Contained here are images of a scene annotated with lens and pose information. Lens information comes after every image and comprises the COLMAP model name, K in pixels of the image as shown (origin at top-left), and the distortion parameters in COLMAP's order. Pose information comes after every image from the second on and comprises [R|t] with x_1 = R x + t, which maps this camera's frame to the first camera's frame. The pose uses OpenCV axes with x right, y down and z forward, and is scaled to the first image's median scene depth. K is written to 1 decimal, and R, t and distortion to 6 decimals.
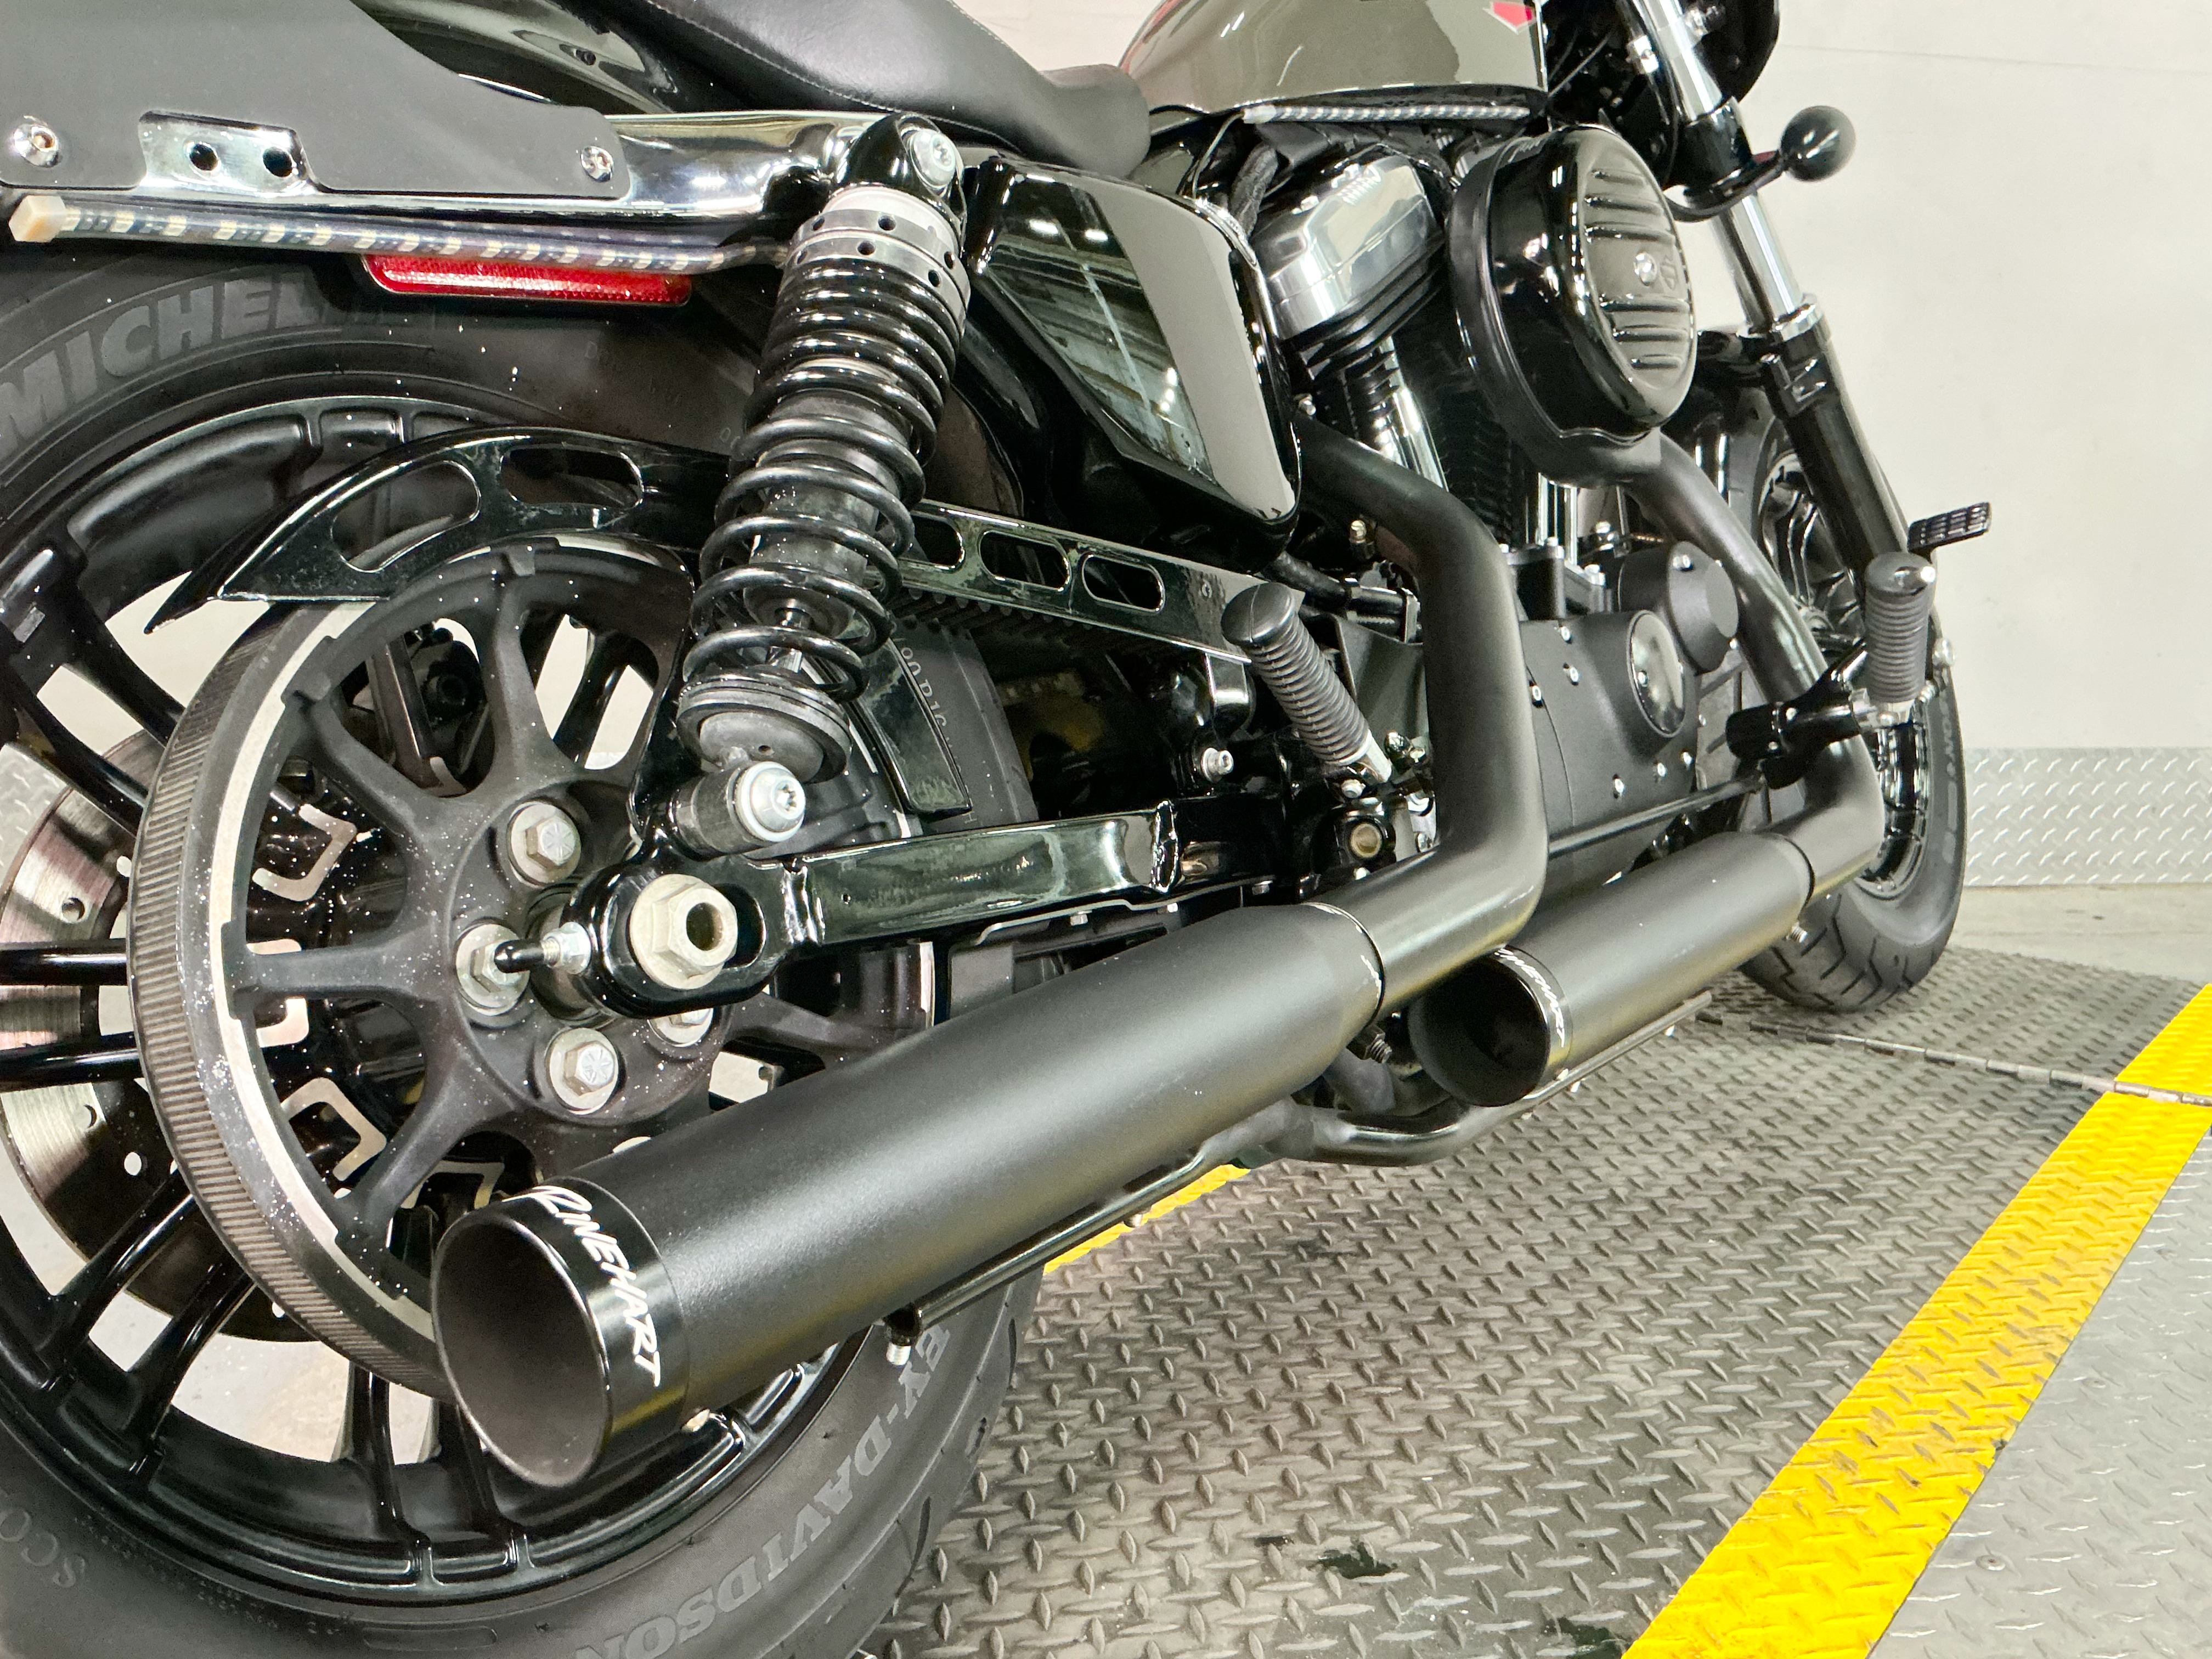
lens RADIAL K [[1994.9, 0, 1124.7], [0, 1994.9, 822.0], [0, 0, 1]] dist [0.072733, -0.045465]
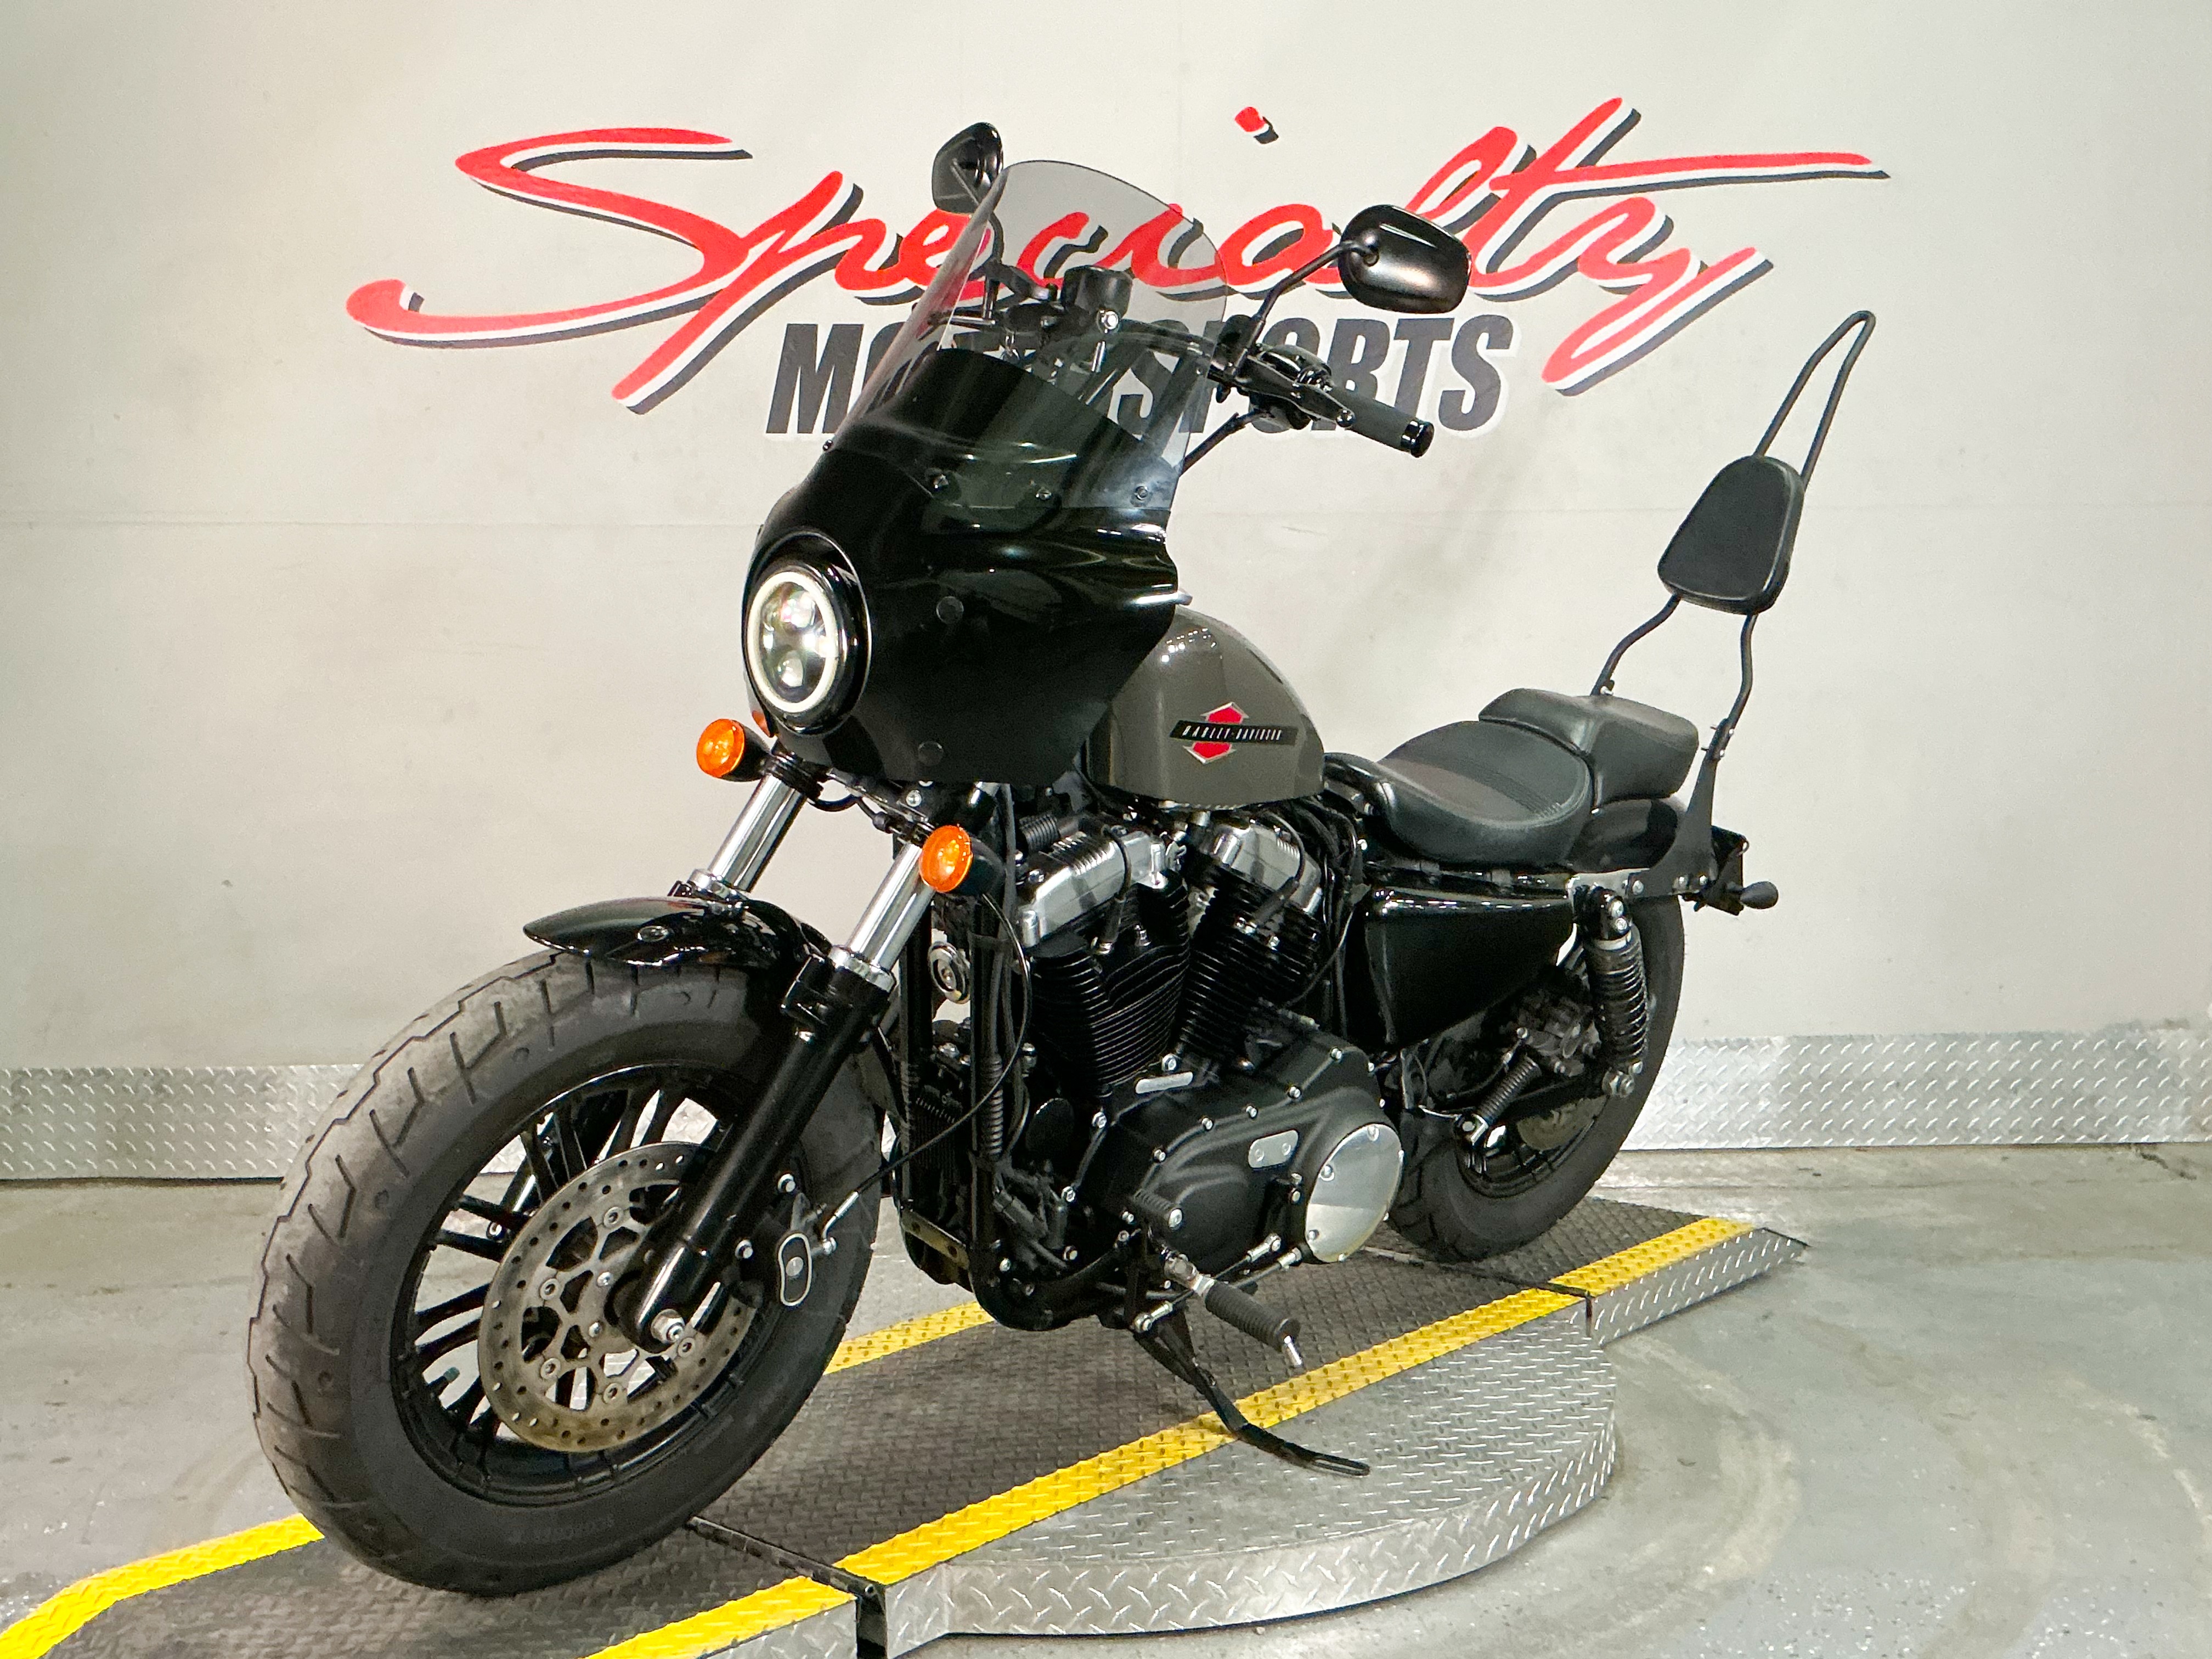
lens RADIAL K [[2357.5, 0, 1086.3], [0, 2357.5, 829.7], [0, 0, 1]] dist [0.084521, 0.000000]
pose [[0.991558, -0.027445, -0.126723, 0.666059], [0.014943, 0.995017, -0.098575, -0.079627], [0.128797, 0.095849, 0.987028, -1.614260]]
